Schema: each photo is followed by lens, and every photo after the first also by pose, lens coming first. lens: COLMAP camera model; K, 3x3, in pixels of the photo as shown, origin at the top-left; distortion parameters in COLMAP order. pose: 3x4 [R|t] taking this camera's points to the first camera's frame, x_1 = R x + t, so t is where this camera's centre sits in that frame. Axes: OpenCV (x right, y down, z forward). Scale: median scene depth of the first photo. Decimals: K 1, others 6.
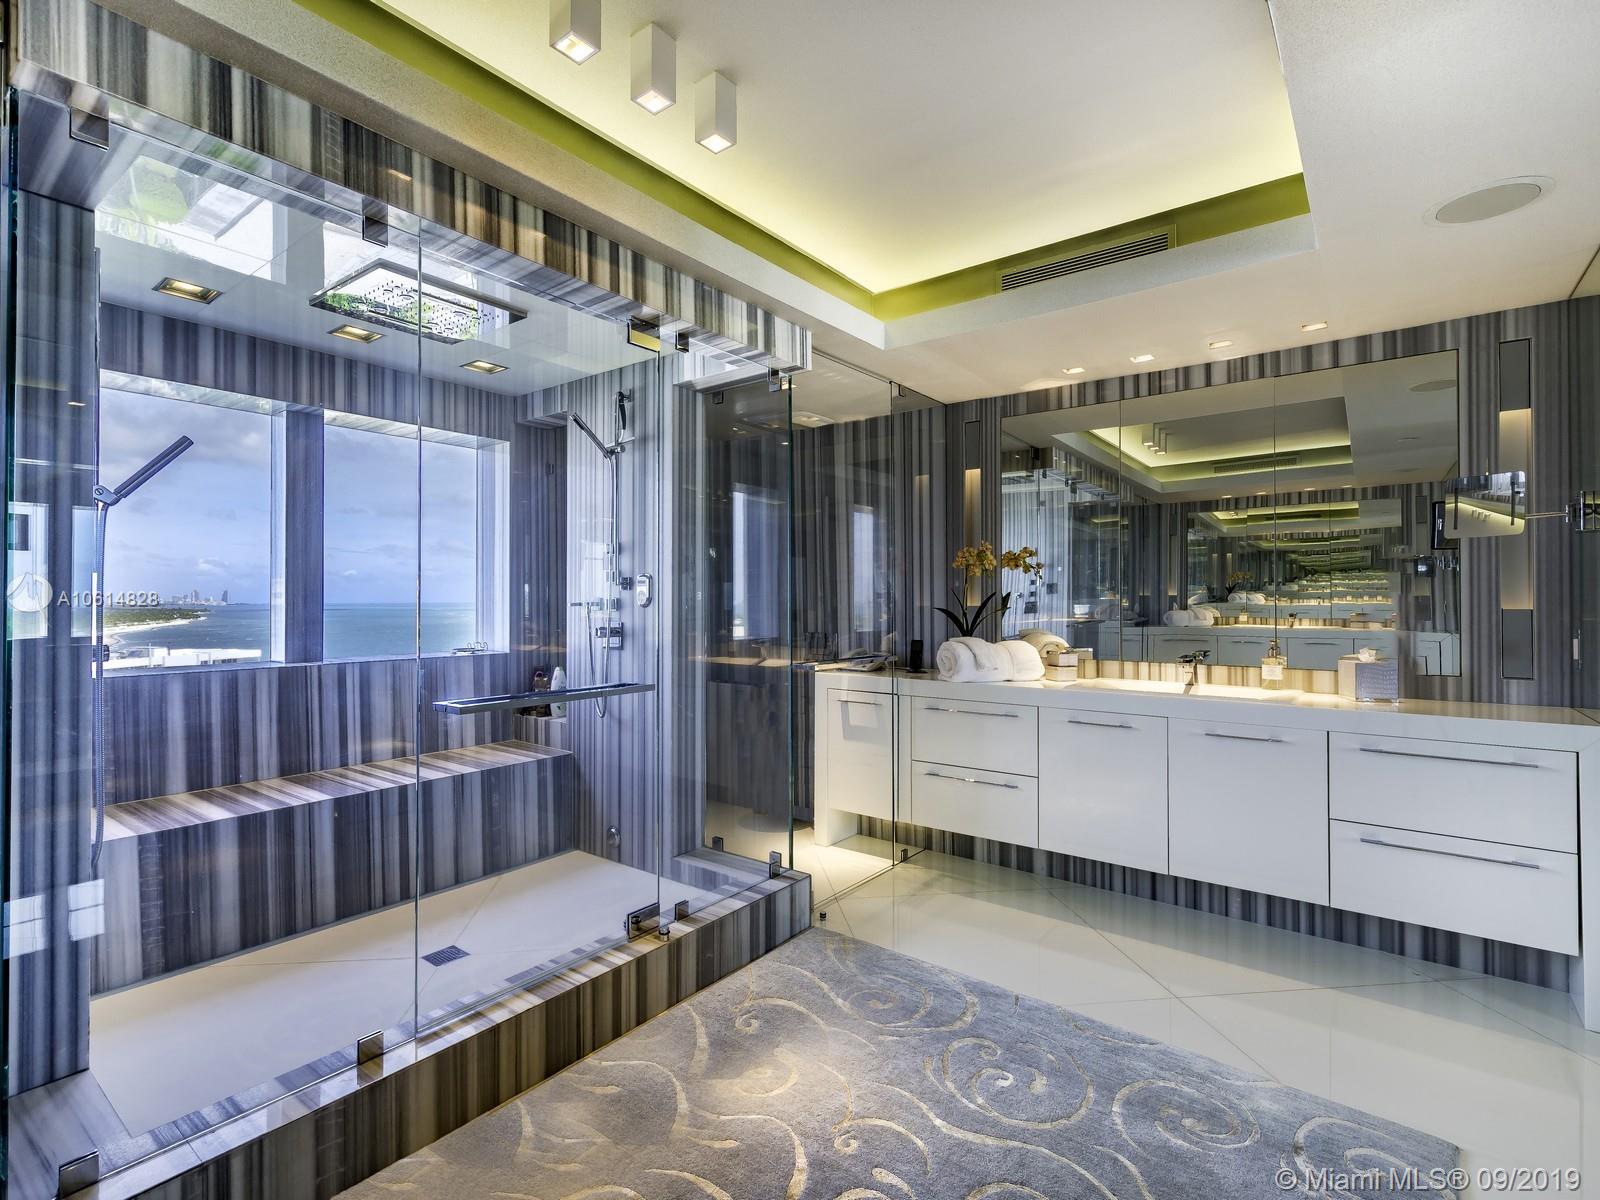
lens RADIAL K [[769.2, 0, 798.7], [0, 769.2, 598.5], [0, 0, 1]] dist [0.002884, 0.000161]
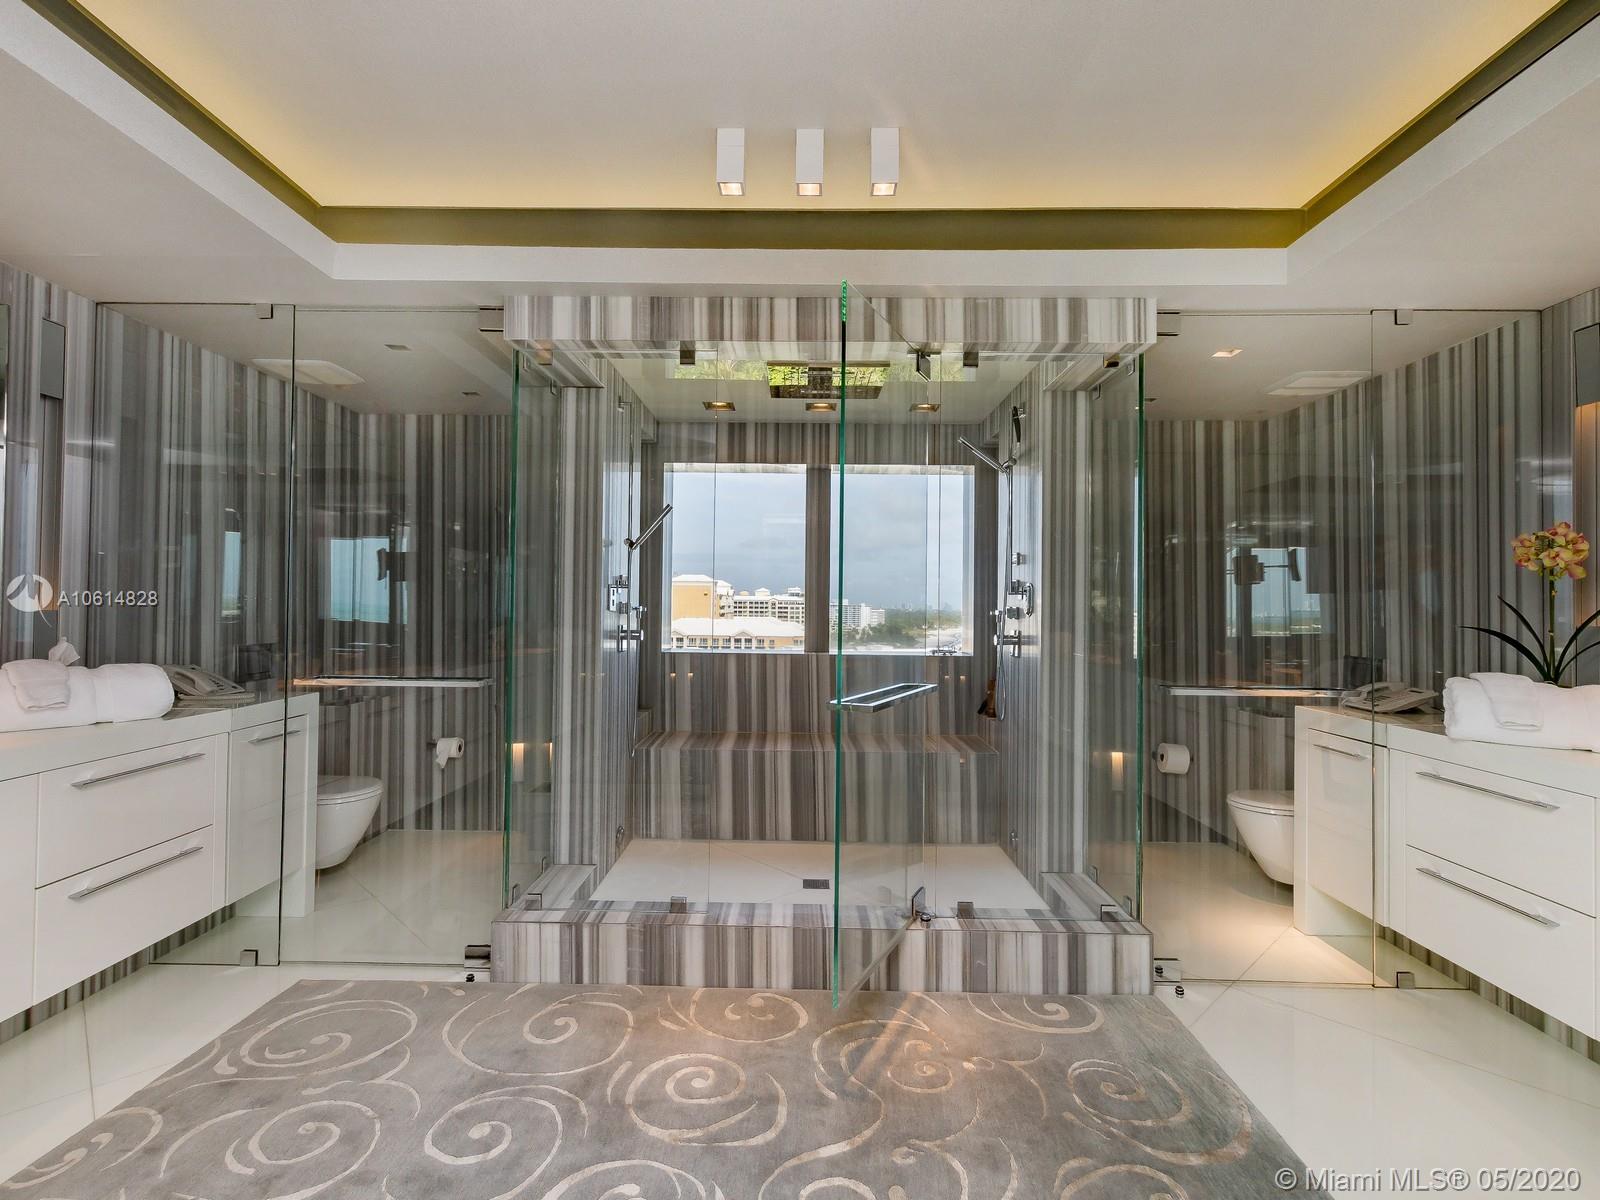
lens RADIAL K [[769.2, 0, 795.4], [0, 769.2, 597.6], [0, 0, 1]] dist [0.002884, 0.000161]
pose [[0.601926, -0.000164, -0.798552, 0.433861], [-0.010795, 0.999907, -0.008342, -0.001423], [0.798479, 0.013642, 0.601868, 0.157557]]
